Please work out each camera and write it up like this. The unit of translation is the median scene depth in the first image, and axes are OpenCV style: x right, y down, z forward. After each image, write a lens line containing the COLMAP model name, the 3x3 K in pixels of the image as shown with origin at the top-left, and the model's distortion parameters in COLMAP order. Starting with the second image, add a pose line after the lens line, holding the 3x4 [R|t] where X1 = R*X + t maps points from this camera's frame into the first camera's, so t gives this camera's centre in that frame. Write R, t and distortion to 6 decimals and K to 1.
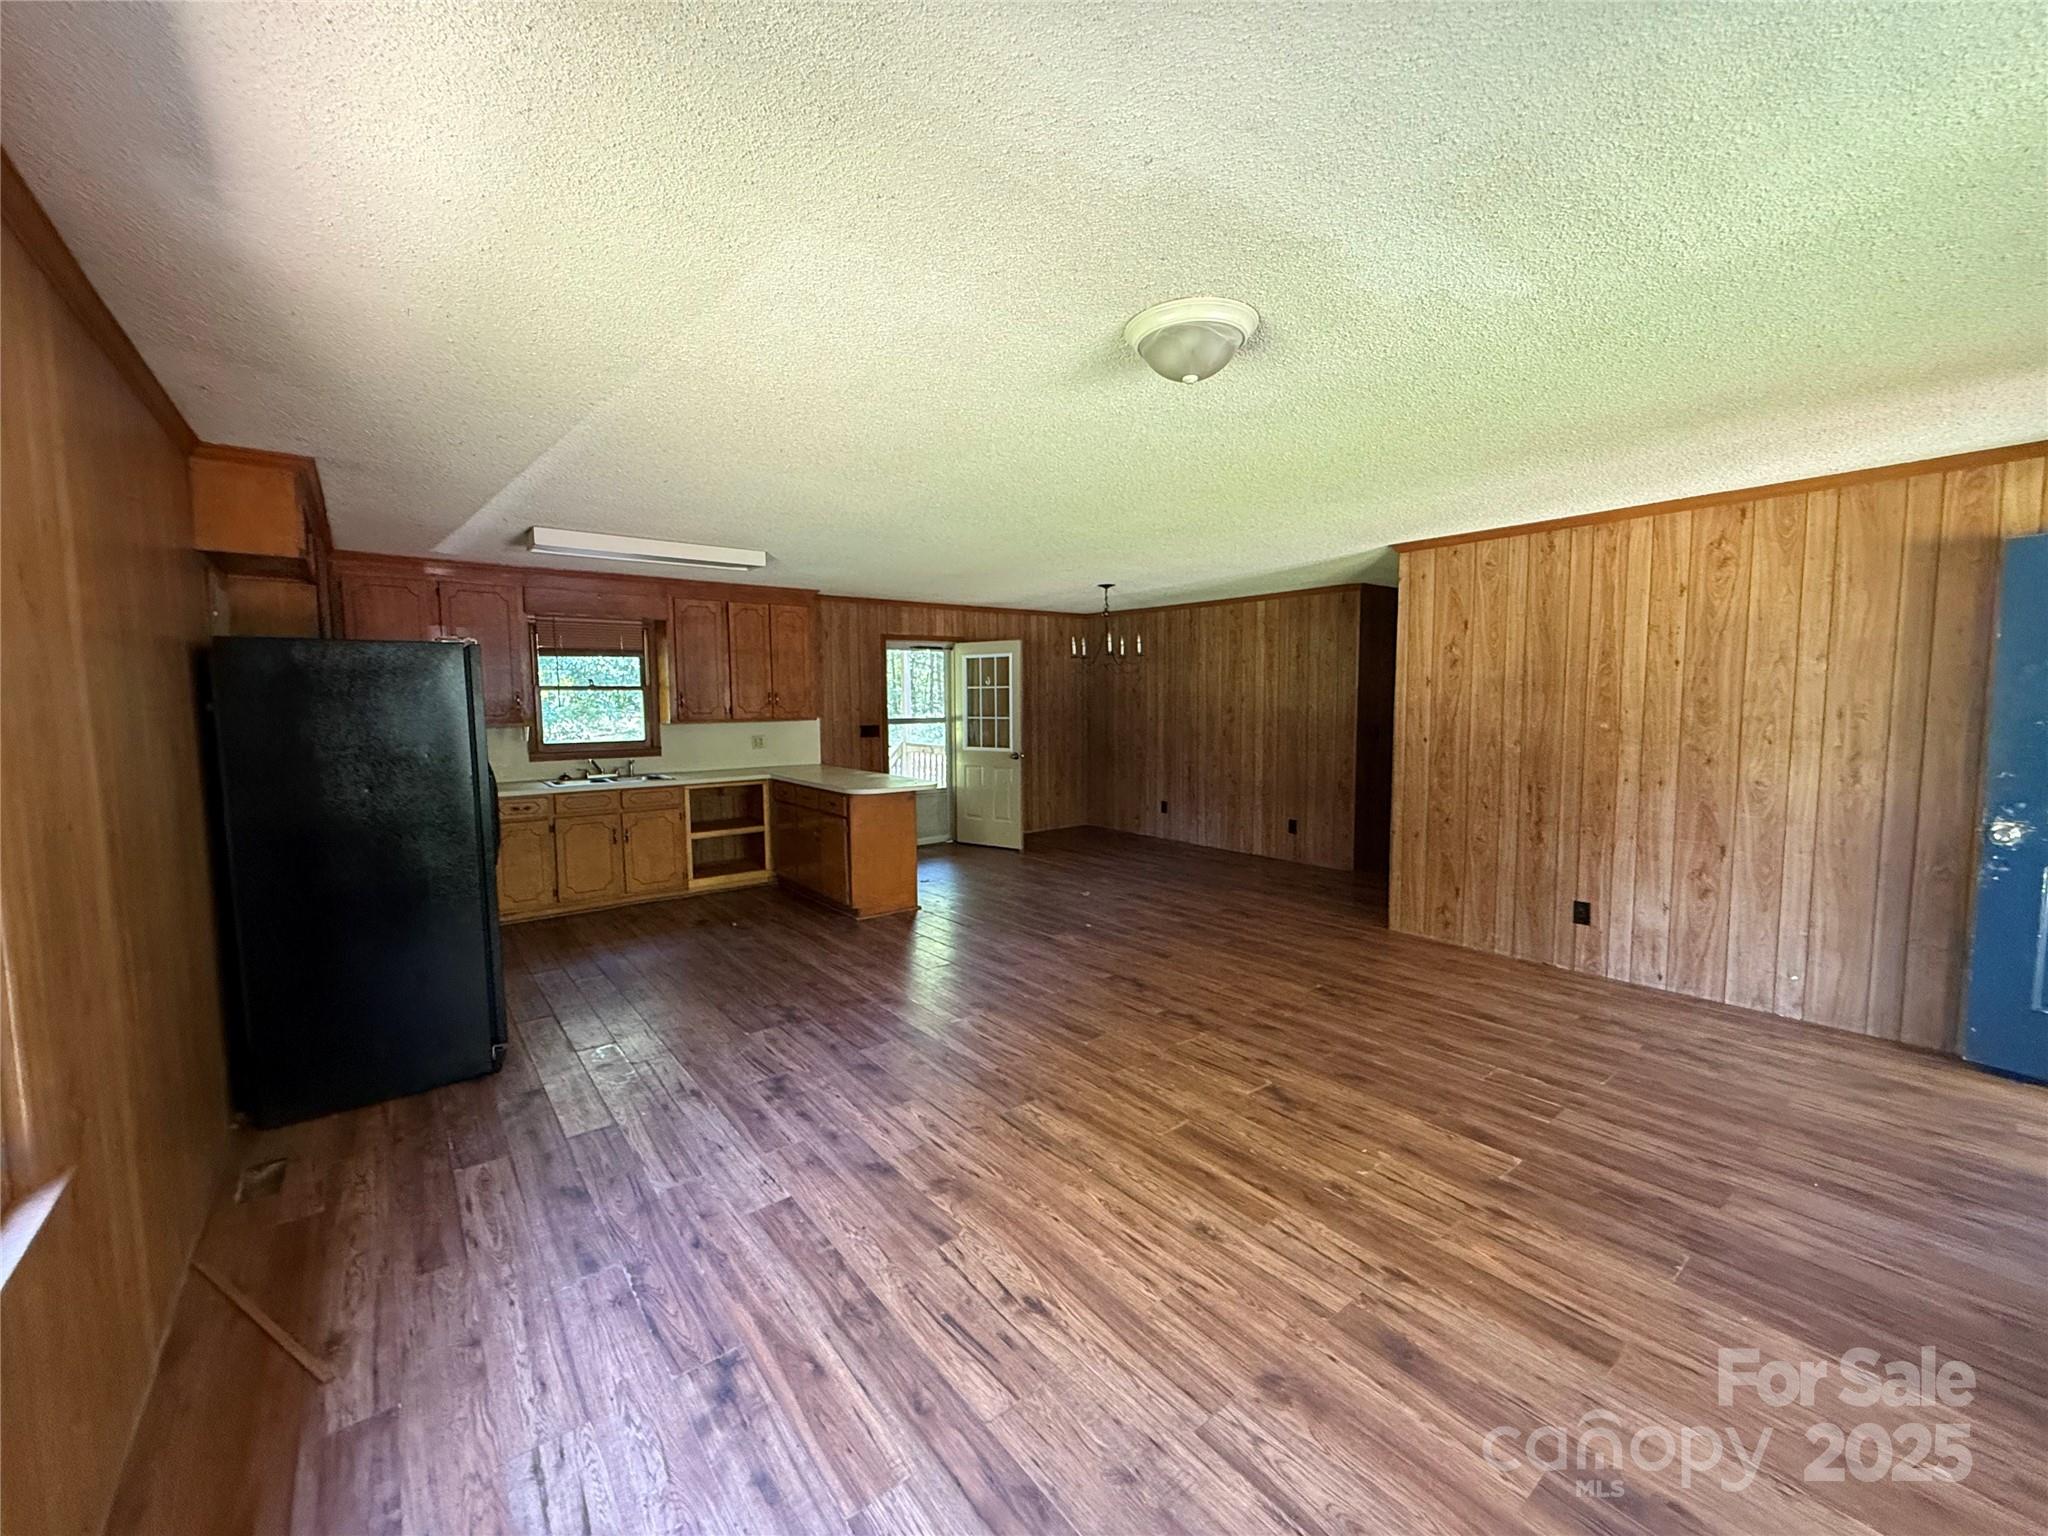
lens RADIAL K [[817.1, 0, 1023.6], [0, 817.1, 760.7], [0, 0, 1]] dist [0.000912, -0.000672]
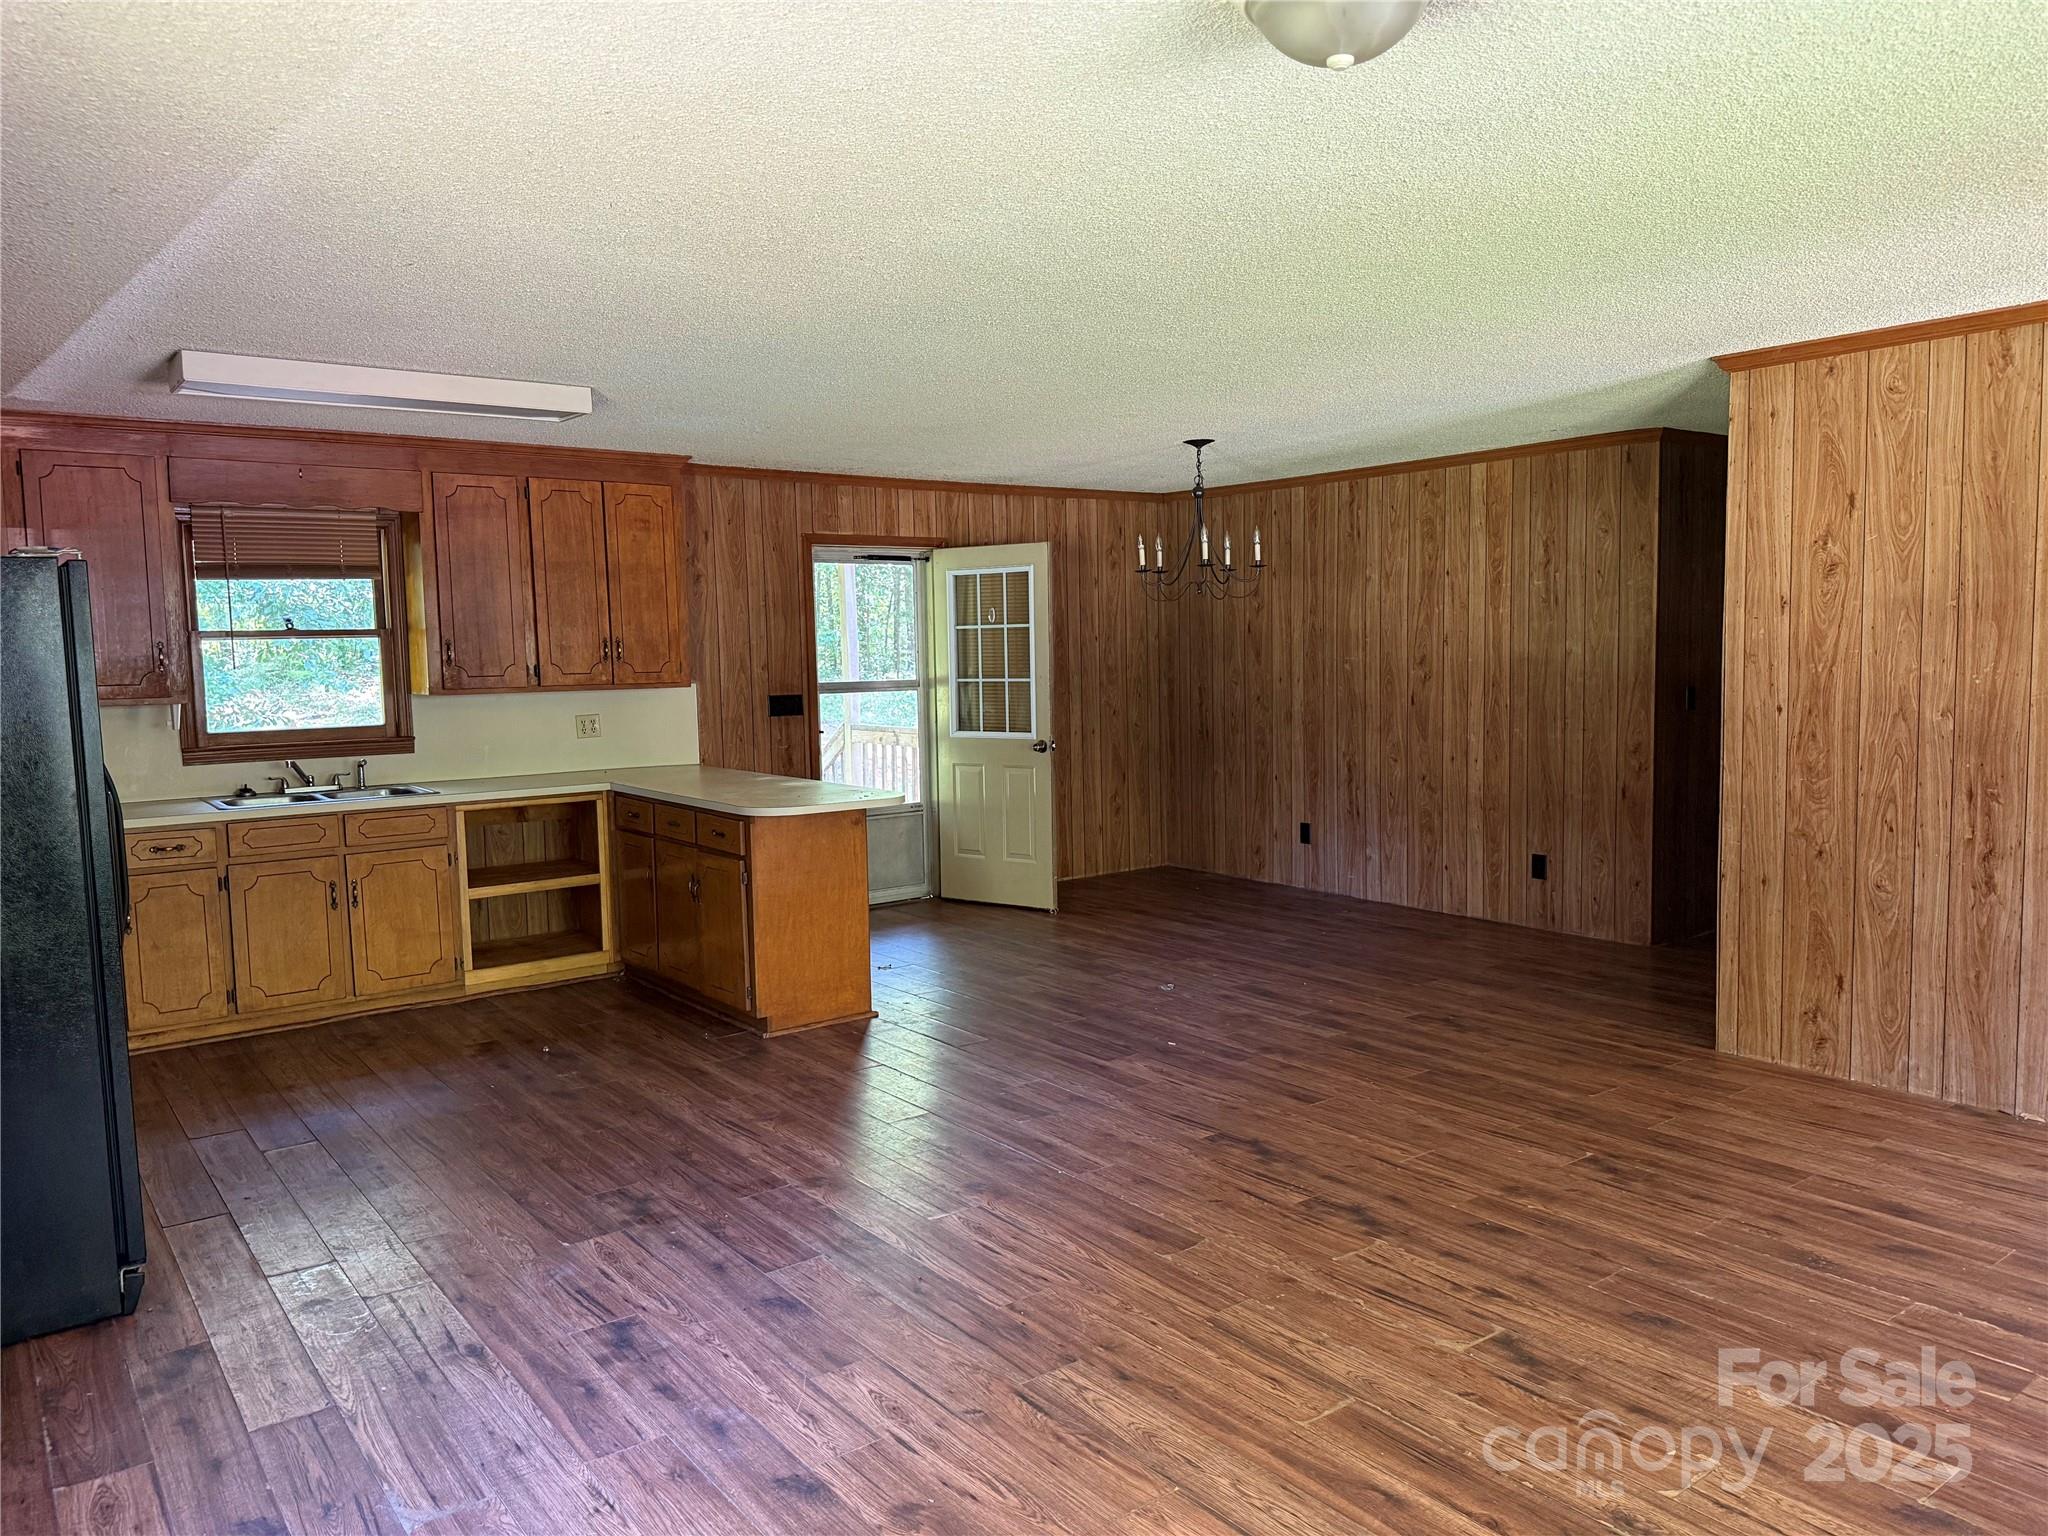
lens RADIAL K [[1434.3, 0, 1030.1], [0, 1434.3, 760.0], [0, 0, 1]] dist [0.061369, -0.076428]
pose [[0.999742, -0.010759, -0.019999, 0.004167], [0.010844, 0.999933, 0.004116, -0.000495], [0.019953, -0.004331, 0.999792, 0.008179]]
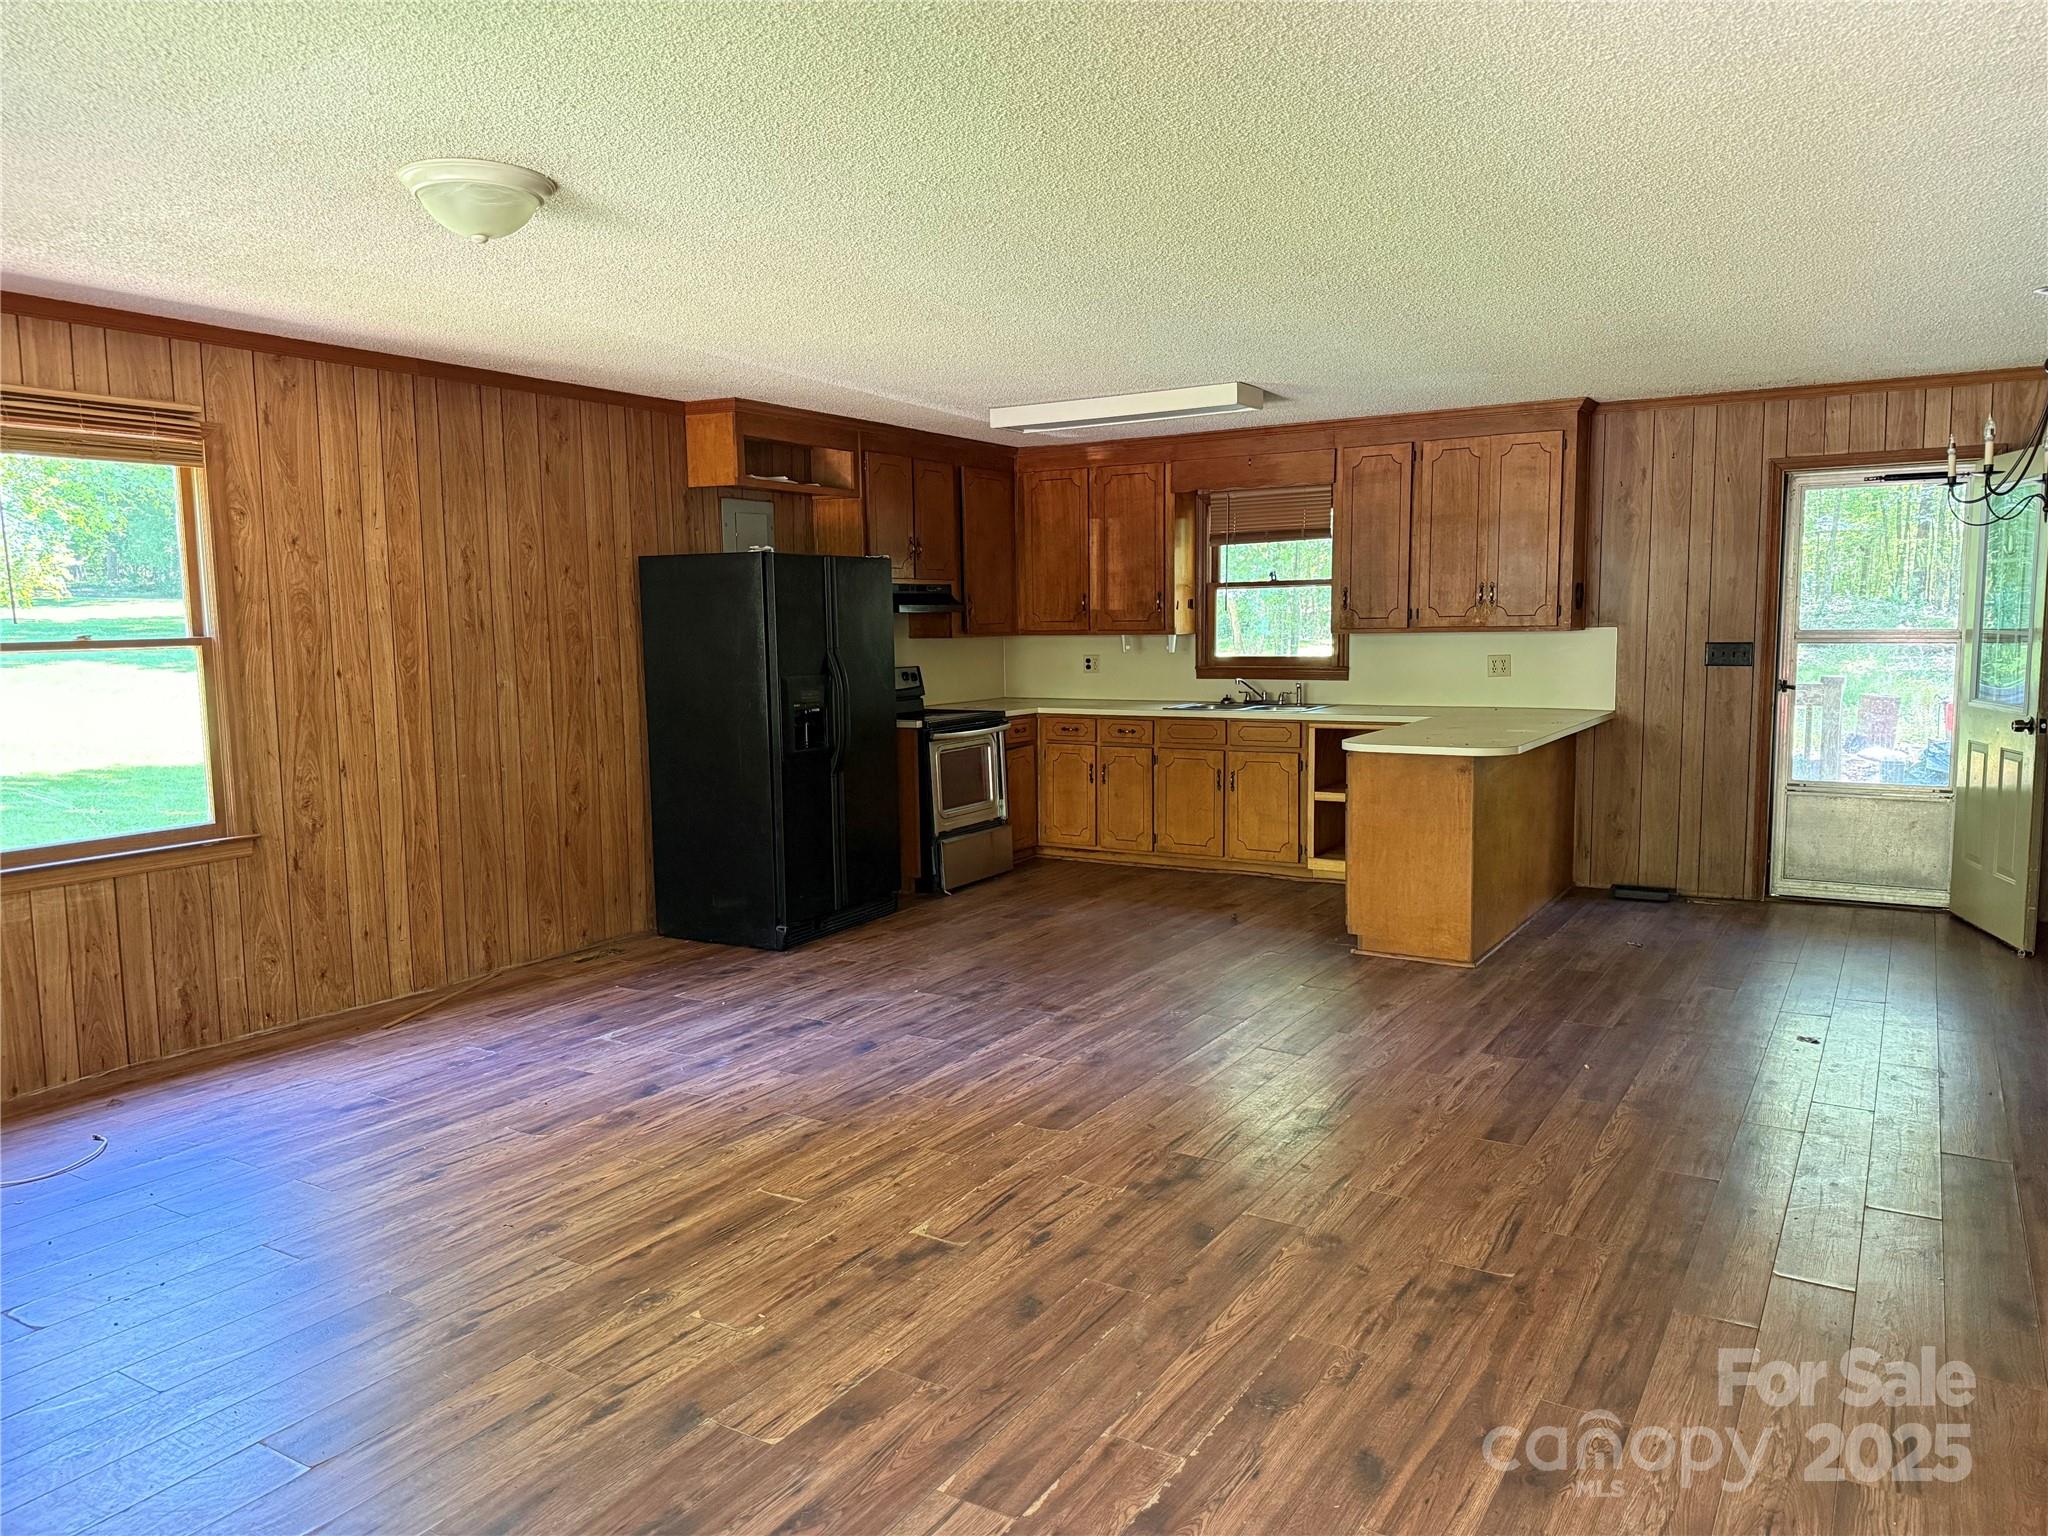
lens RADIAL K [[1434.3, 0, 1024.6], [0, 1434.3, 761.9], [0, 0, 1]] dist [0.061369, -0.076428]
pose [[0.343964, 0.098252, -0.933828, 0.981519], [-0.059224, 0.994800, 0.082853, -0.034639], [0.937113, 0.026807, 0.347995, 0.520938]]
